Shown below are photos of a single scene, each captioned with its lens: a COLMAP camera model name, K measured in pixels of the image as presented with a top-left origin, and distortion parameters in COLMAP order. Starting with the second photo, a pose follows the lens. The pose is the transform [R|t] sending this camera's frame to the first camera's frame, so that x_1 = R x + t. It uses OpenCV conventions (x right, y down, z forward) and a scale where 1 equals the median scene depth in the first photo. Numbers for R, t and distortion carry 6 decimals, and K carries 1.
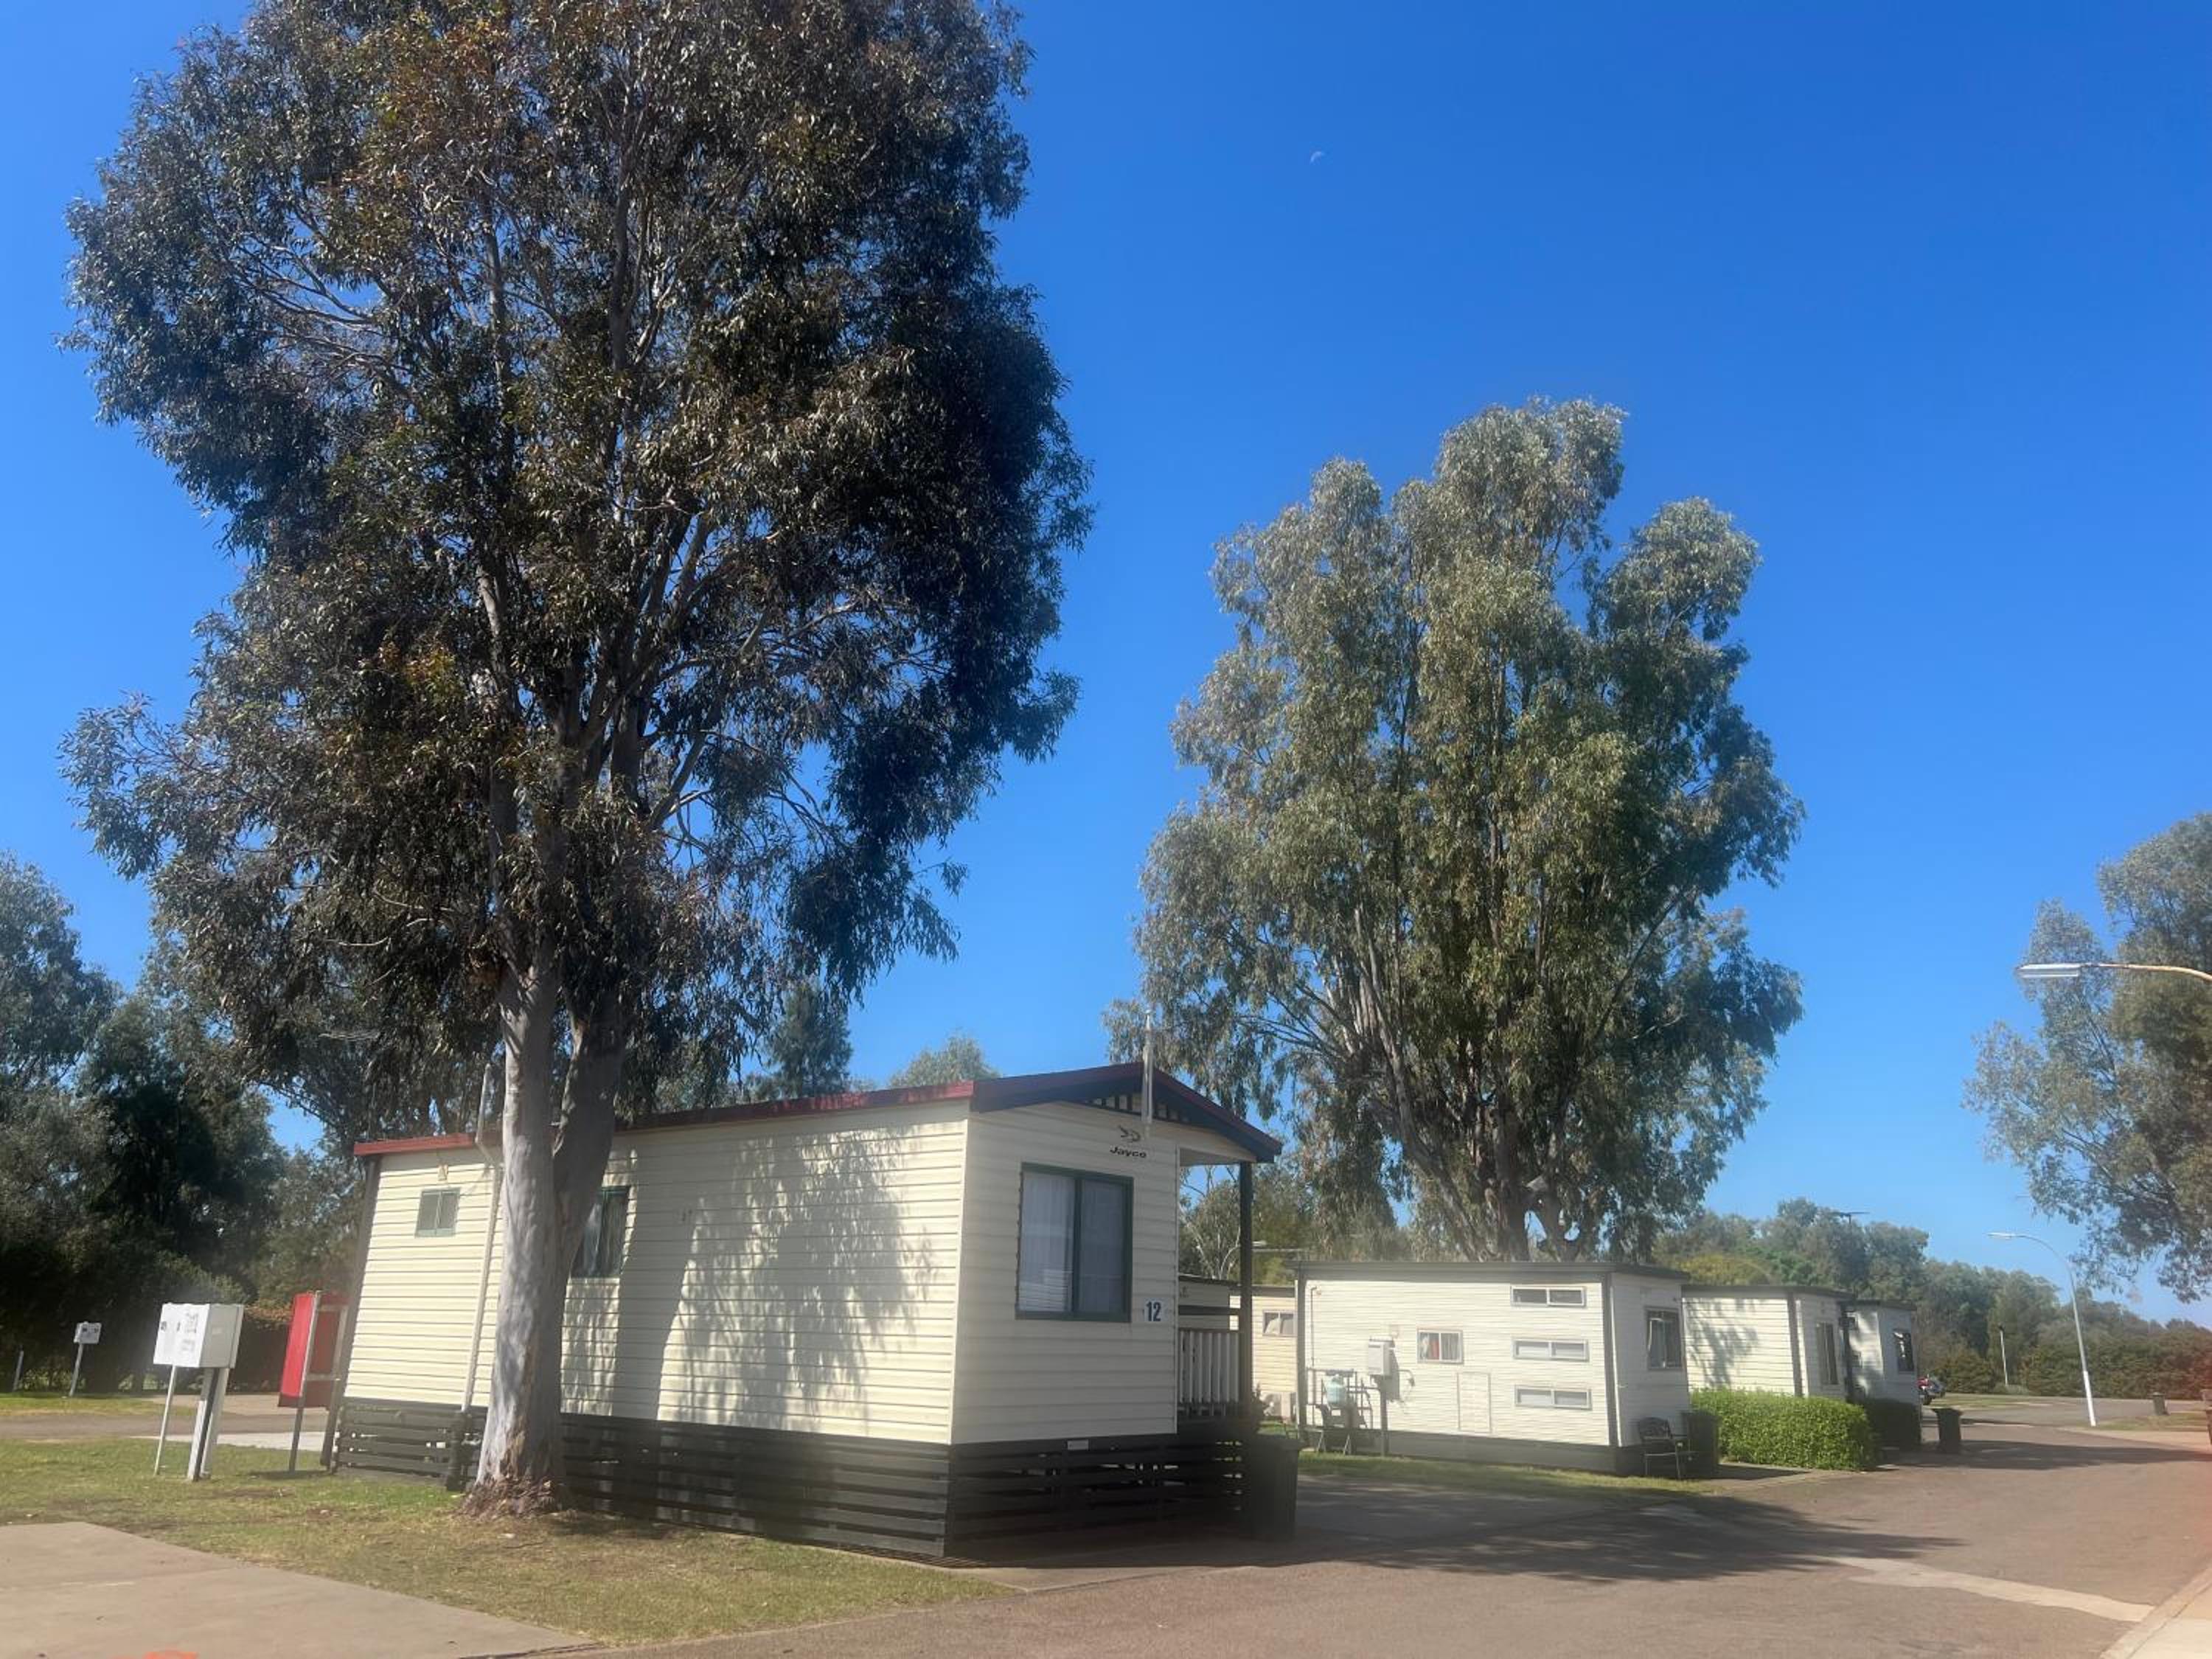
lens RADIAL K [[1643.3, 0, 1093.6], [0, 1643.3, 819.8], [0, 0, 1]] dist [0.053695, -0.046096]
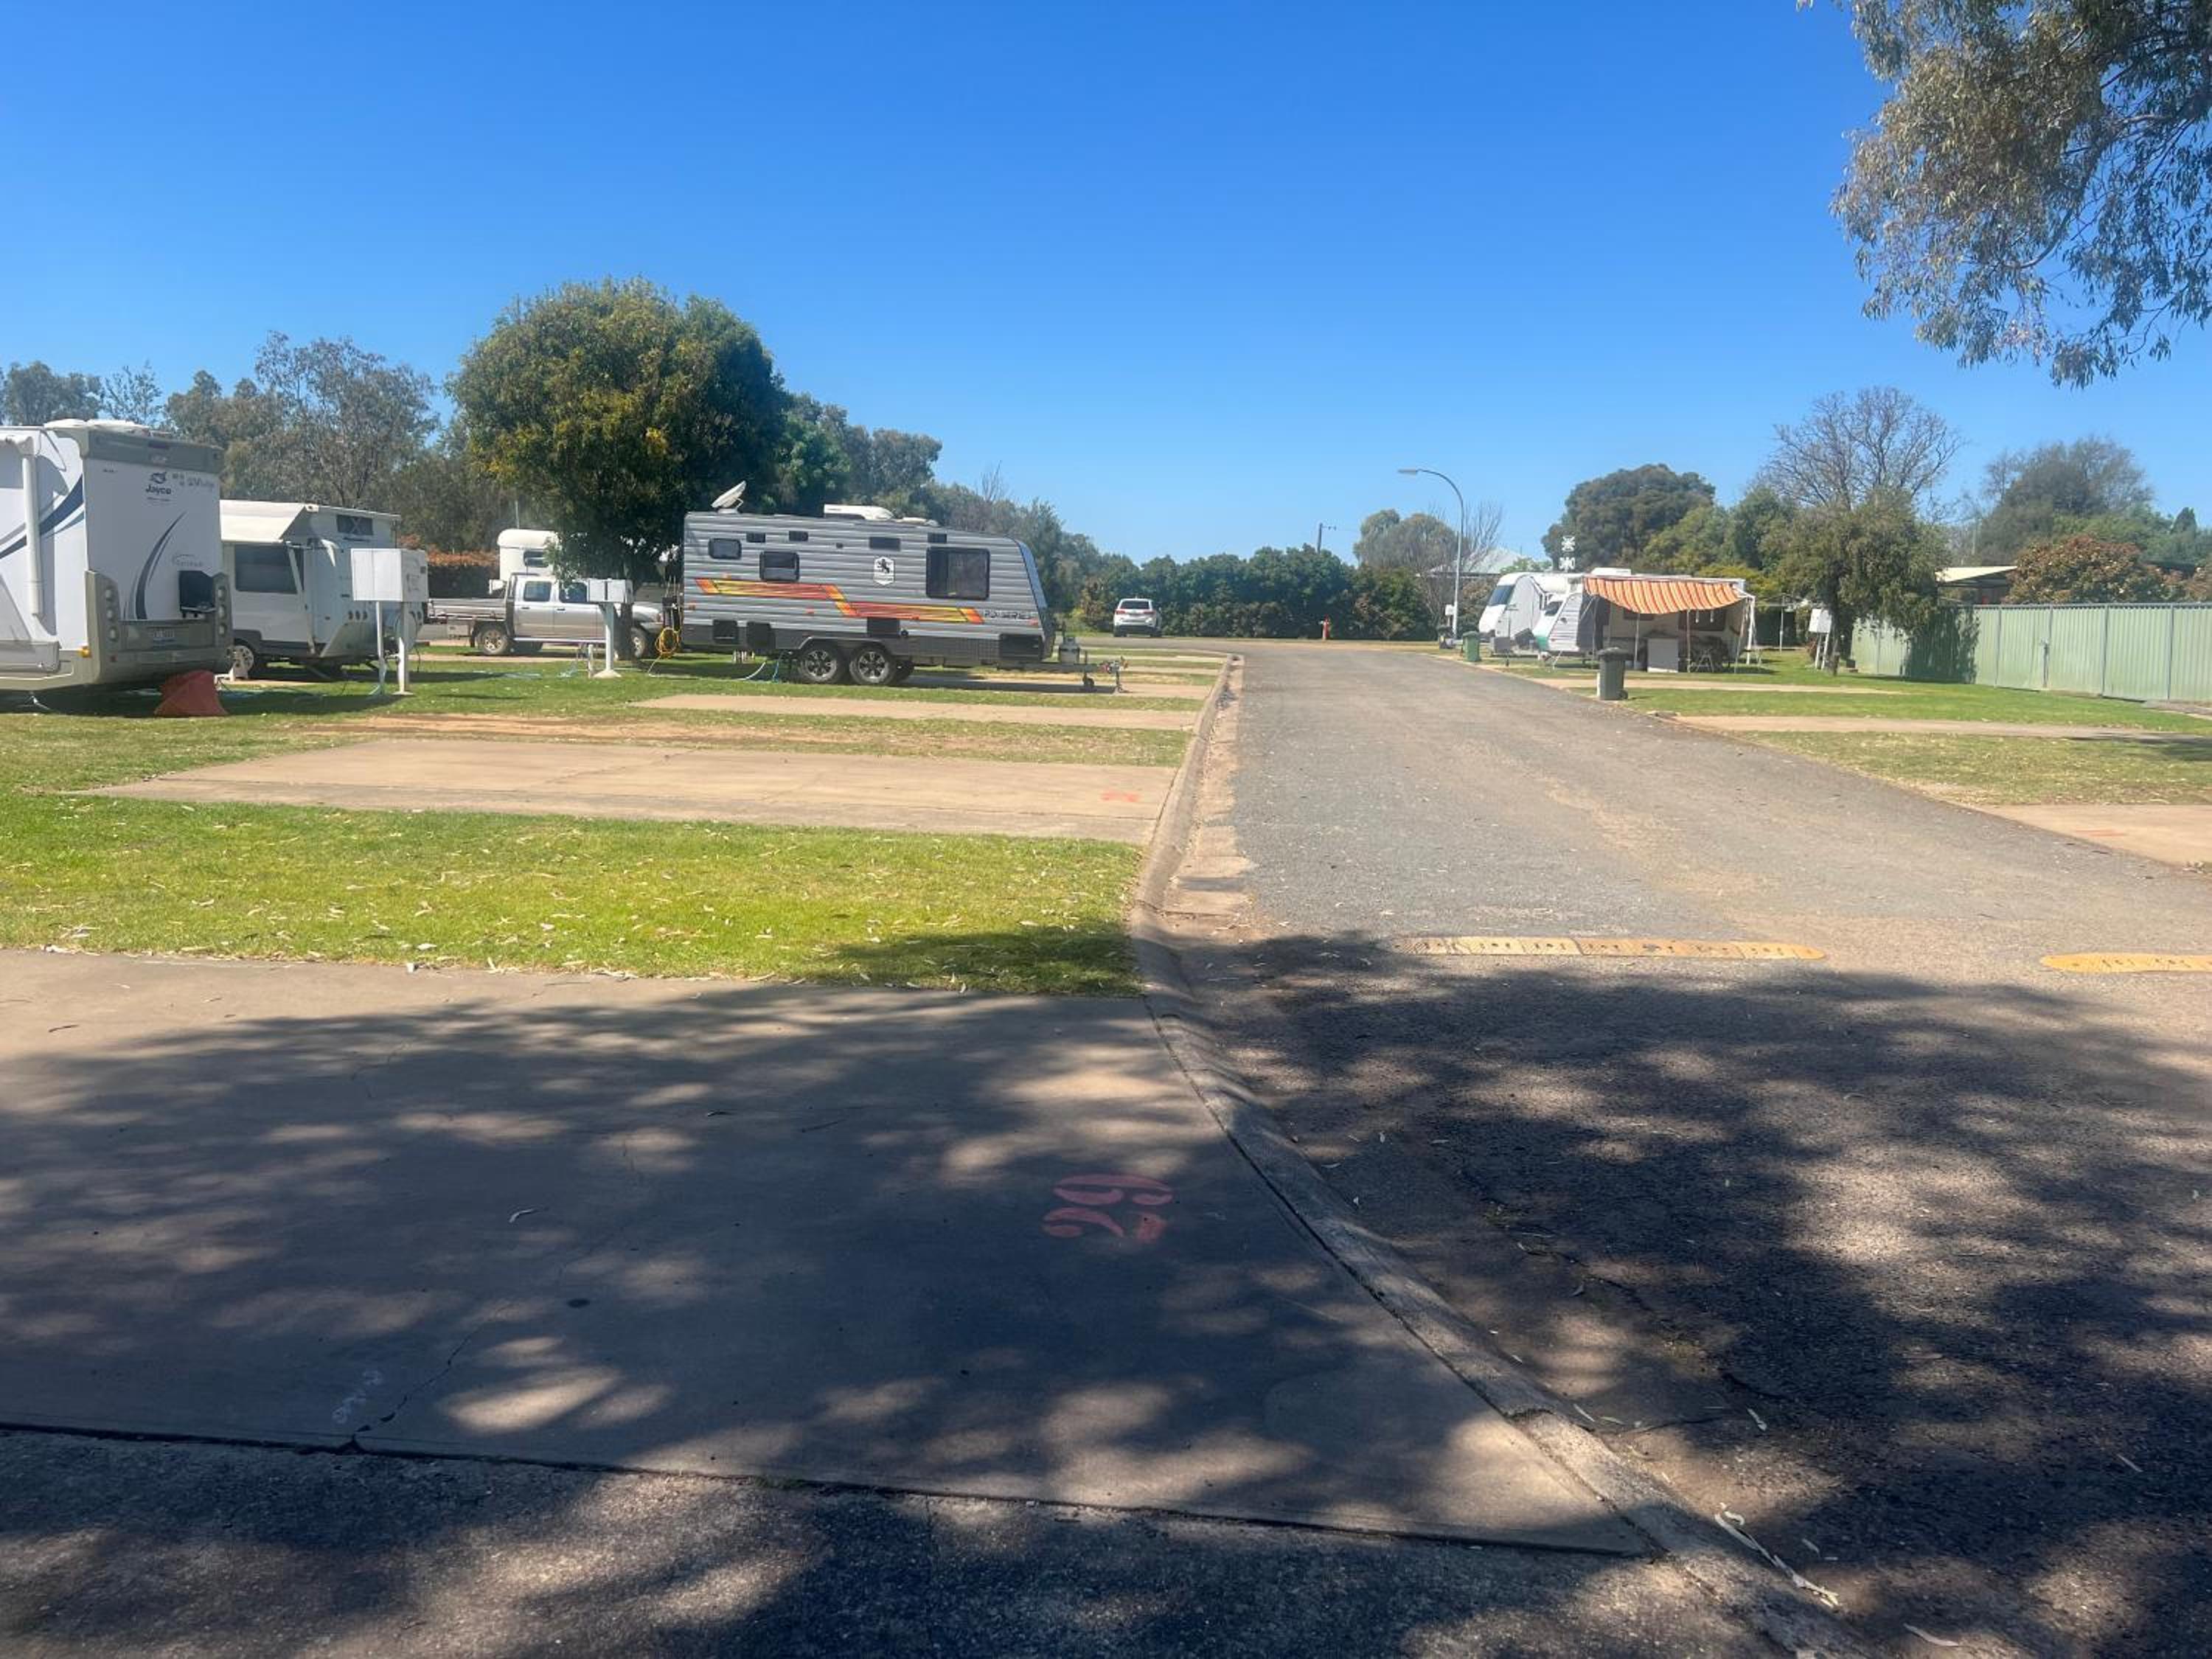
lens RADIAL K [[1658.0, 0, 1080.3], [0, 1658.0, 811.6], [0, 0, 1]] dist [-0.001938, -0.002565]
pose [[0.845150, -0.064767, 0.530590, 0.729861], [-0.169946, 0.908568, 0.381604, 0.581229], [-0.506793, -0.412685, 0.756870, 1.746446]]
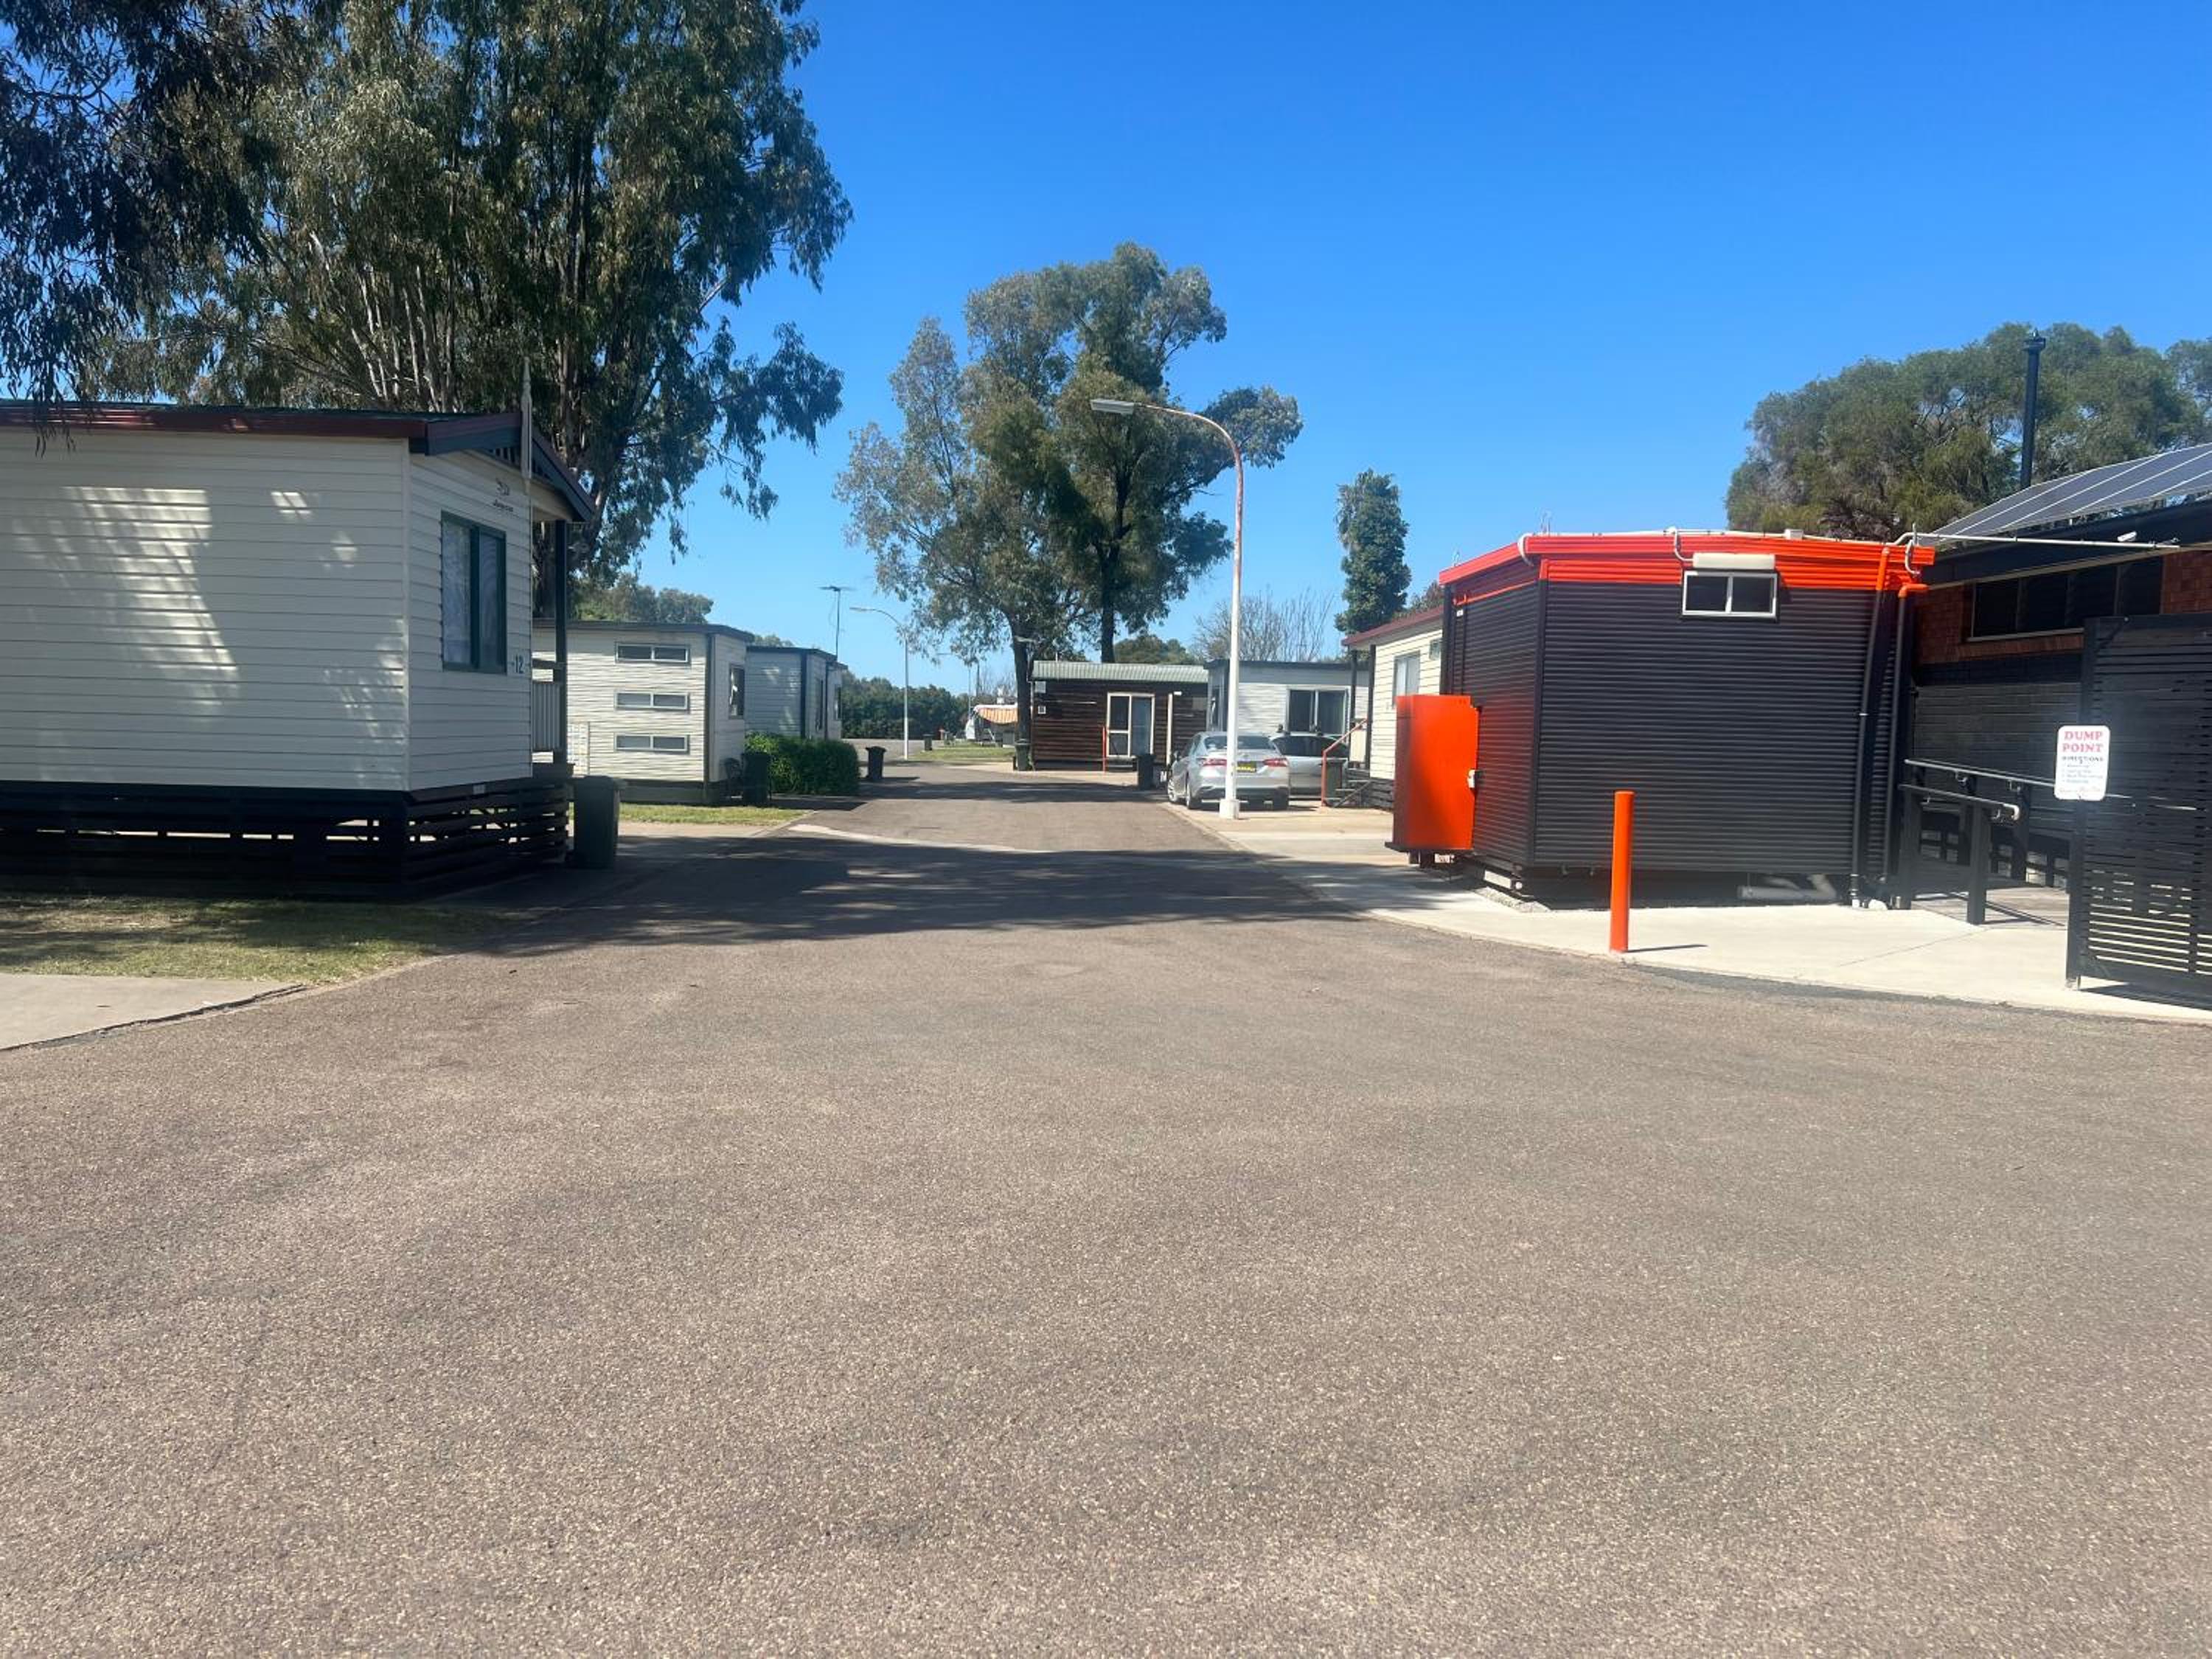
lens RADIAL K [[1675.2, 0, 1131.5], [0, 1675.2, 815.9], [0, 0, 1]] dist [0.064744, -0.077586]
pose [[0.750561, -0.040846, 0.659538, -0.205475], [-0.204602, 0.934675, 0.290725, 0.005590], [-0.628328, -0.353149, 0.693173, 0.013801]]
